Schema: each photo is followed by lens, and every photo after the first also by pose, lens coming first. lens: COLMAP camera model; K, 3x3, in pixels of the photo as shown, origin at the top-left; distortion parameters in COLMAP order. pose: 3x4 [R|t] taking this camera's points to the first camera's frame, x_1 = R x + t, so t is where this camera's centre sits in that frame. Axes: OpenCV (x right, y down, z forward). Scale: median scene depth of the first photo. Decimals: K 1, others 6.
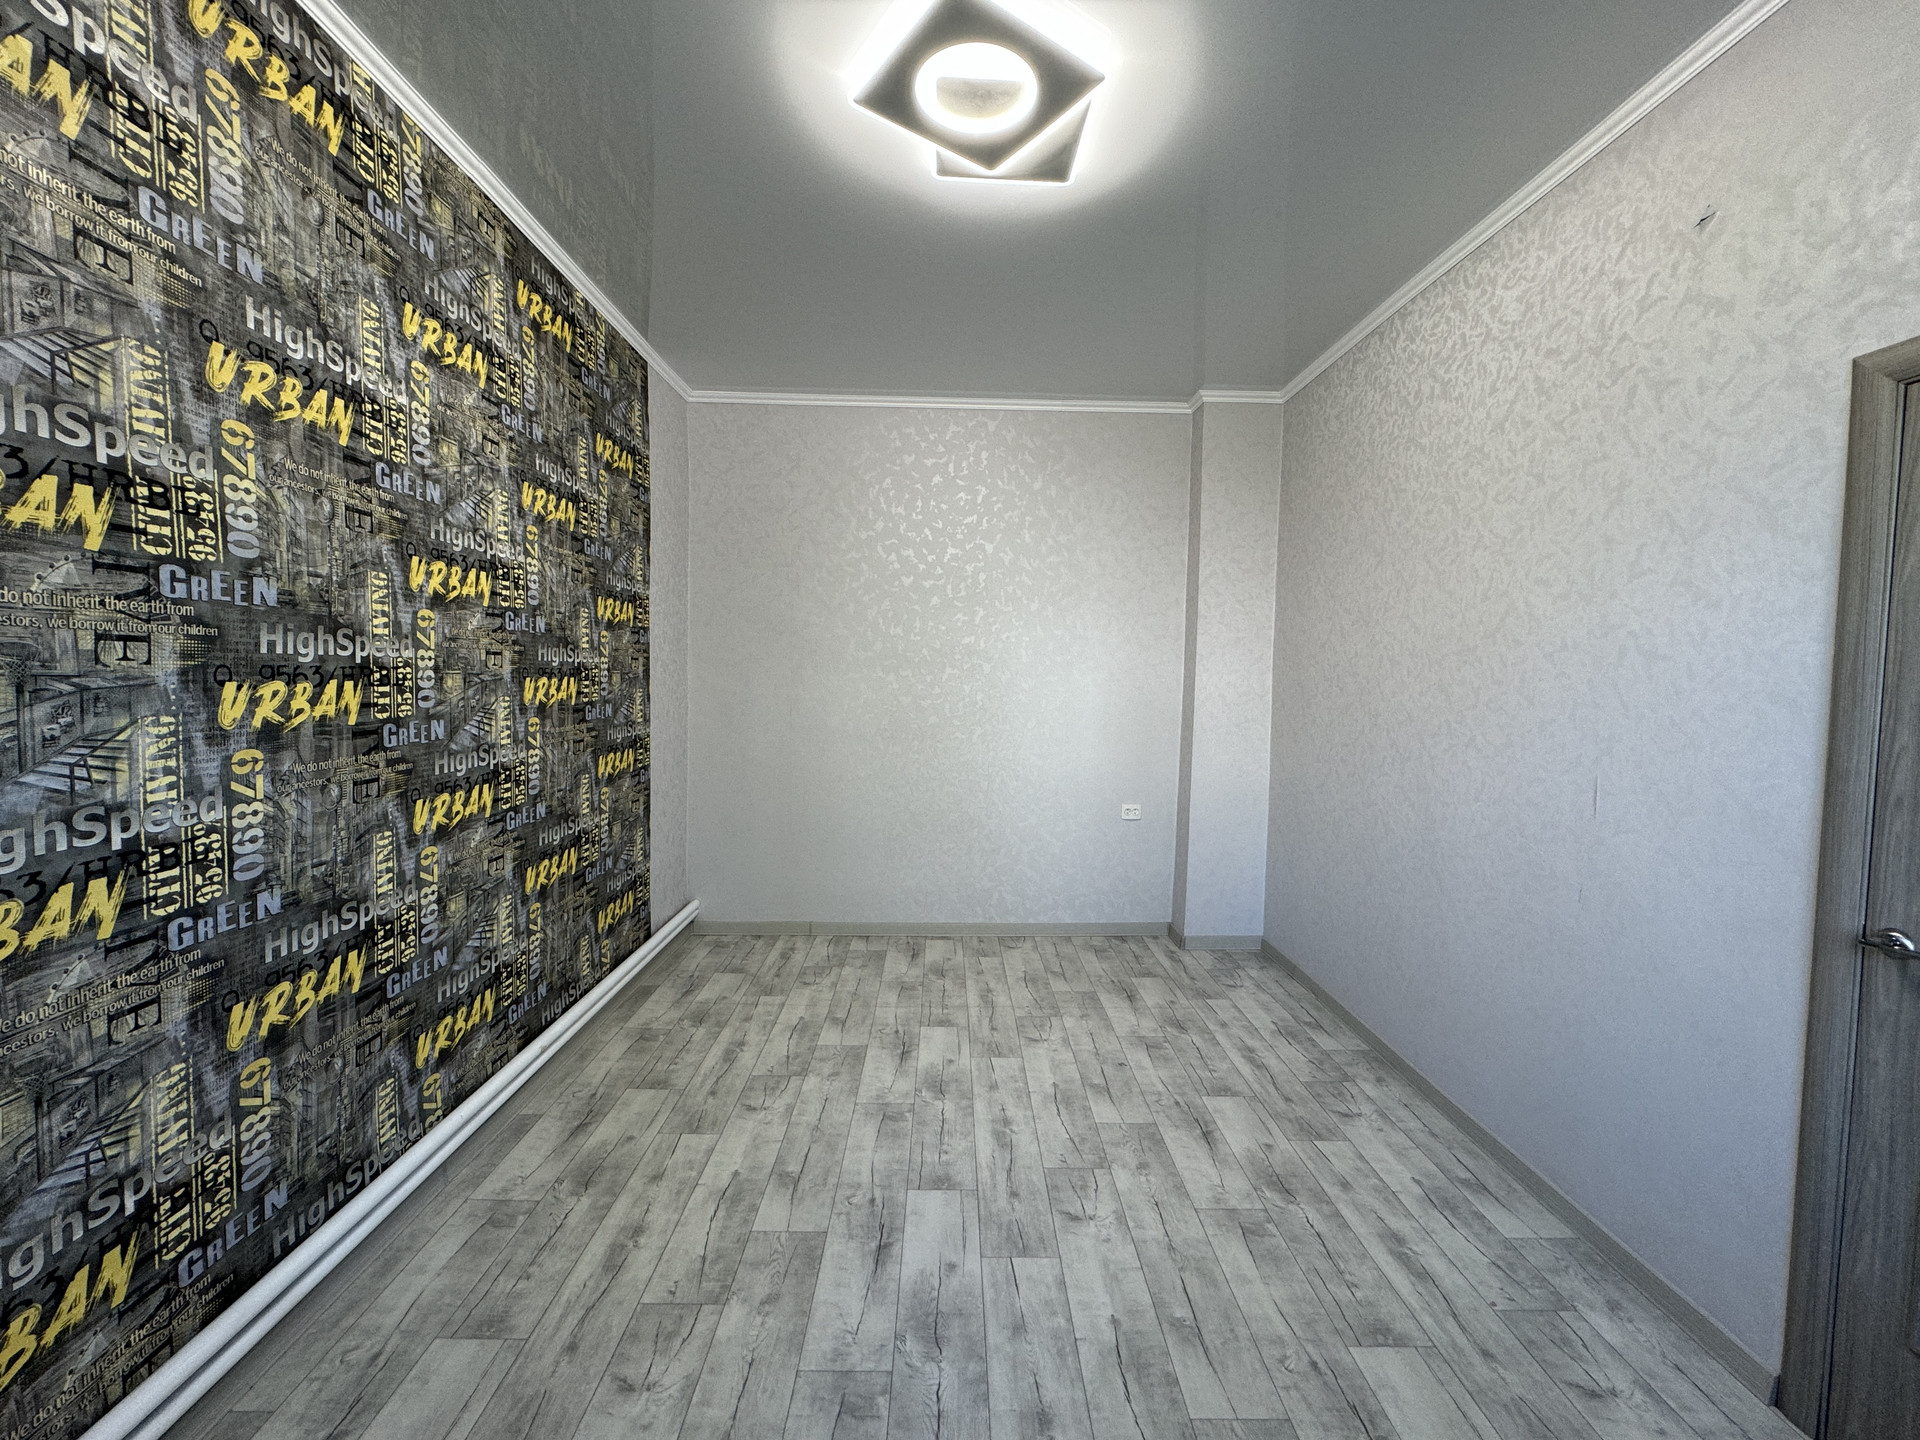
lens RADIAL K [[765.3, 0, 966.3], [0, 765.3, 714.8], [0, 0, 1]] dist [-0.003820, 0.000985]
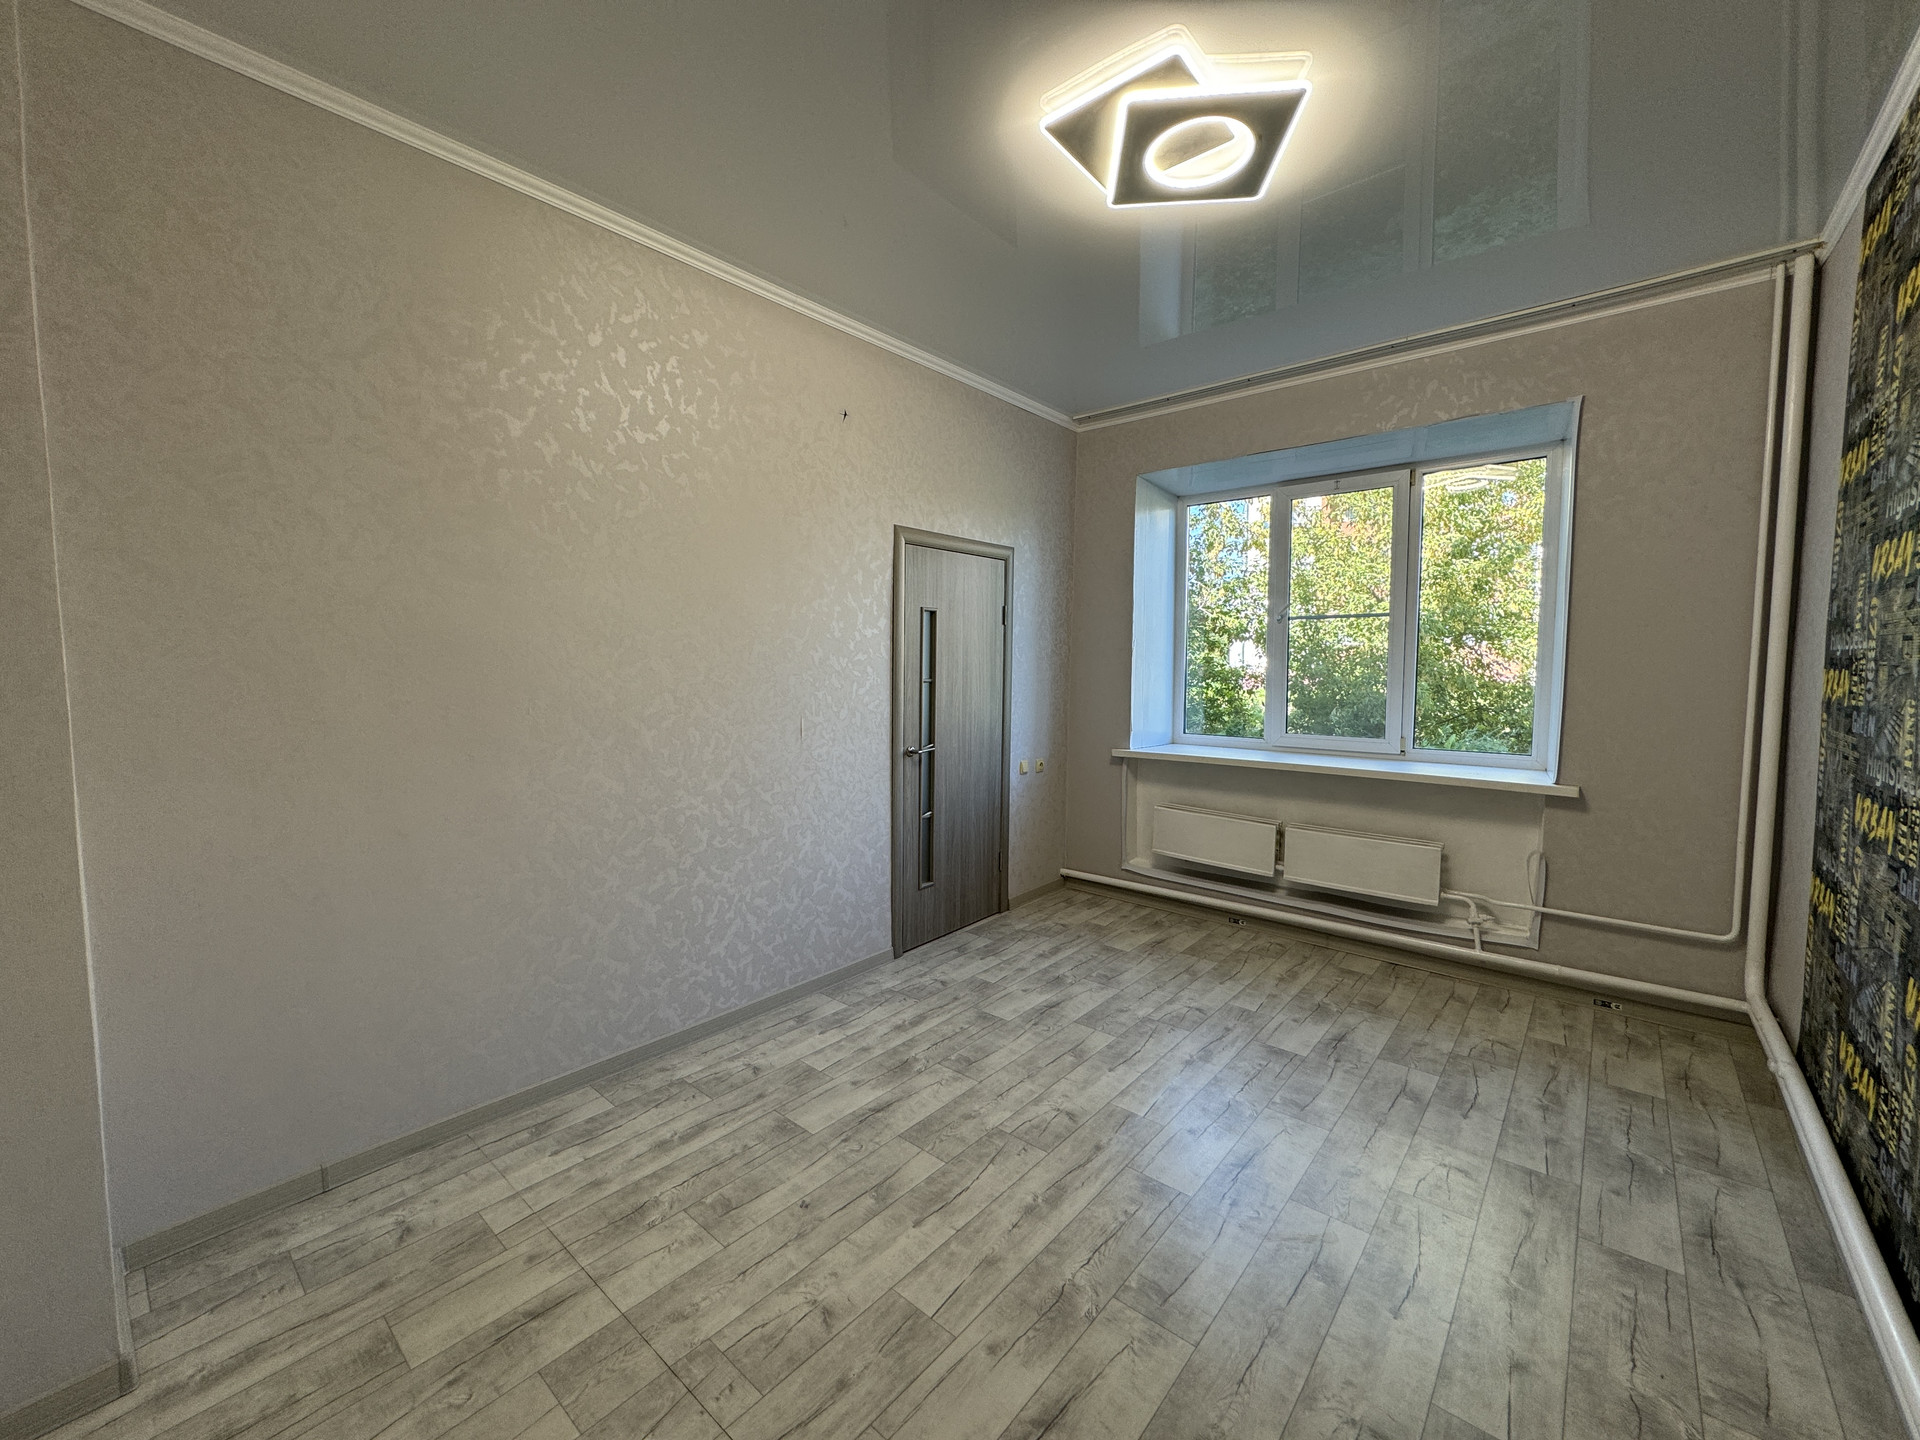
lens RADIAL K [[765.3, 0, 954.8], [0, 765.3, 723.4], [0, 0, 1]] dist [-0.003820, 0.000985]
pose [[-0.744886, -0.063264, 0.664186, -0.453296], [0.028361, 0.991592, 0.126256, -0.089134], [-0.666589, 0.112883, -0.736829, 1.846211]]
